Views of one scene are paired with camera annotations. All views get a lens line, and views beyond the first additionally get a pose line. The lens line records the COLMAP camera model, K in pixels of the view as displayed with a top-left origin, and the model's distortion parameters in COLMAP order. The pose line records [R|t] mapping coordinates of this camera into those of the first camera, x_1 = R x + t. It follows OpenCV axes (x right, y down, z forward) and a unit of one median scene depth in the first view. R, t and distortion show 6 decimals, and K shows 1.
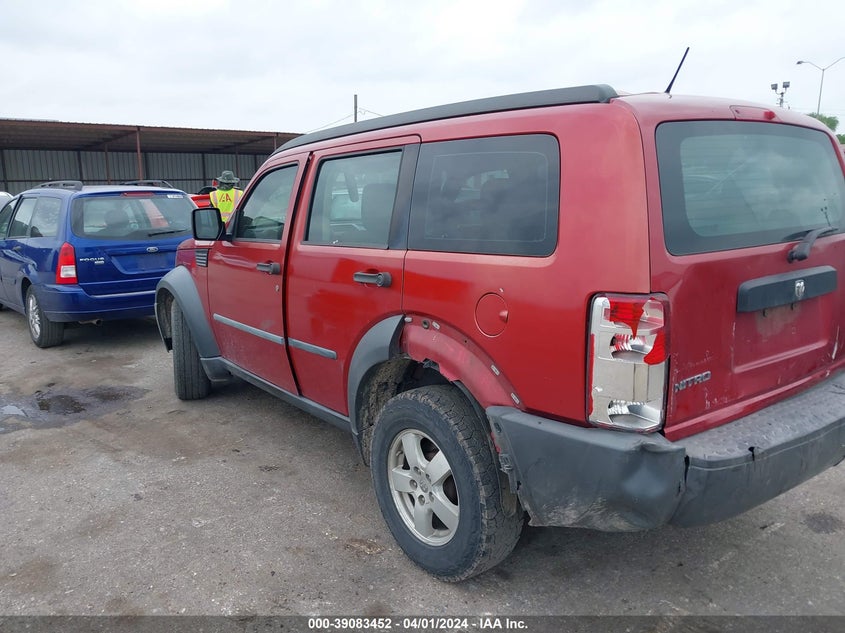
lens RADIAL K [[637.5, 0, 420.3], [0, 637.5, 296.2], [0, 0, 1]] dist [0.006849, 0.004220]
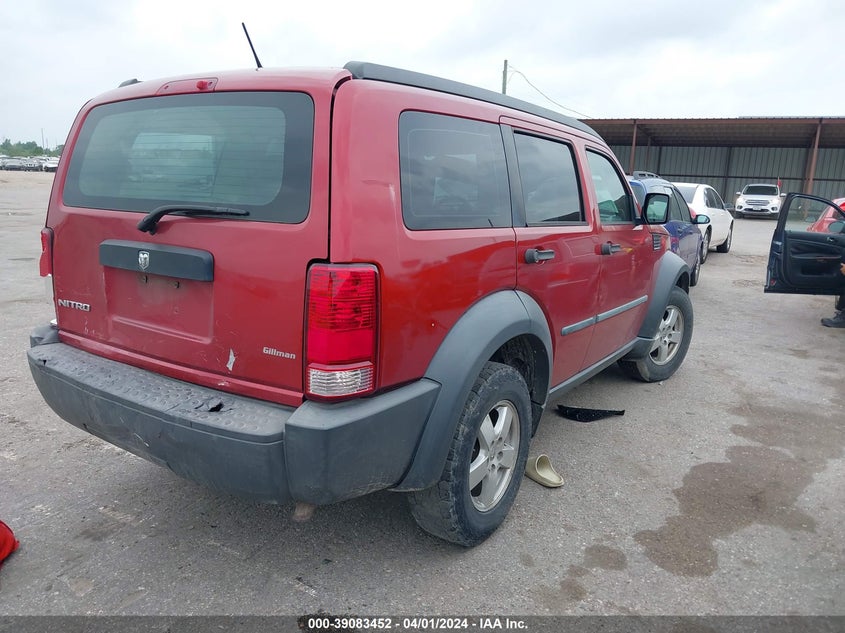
lens RADIAL K [[666.4, 0, 422.5], [0, 666.4, 316.5], [0, 0, 1]] dist [0.011734, 0.008453]
pose [[0.361941, 0.222721, -0.905204, 1.119441], [-0.206745, 0.966035, 0.155023, -0.116835], [0.908986, 0.131037, 0.395694, 0.649655]]
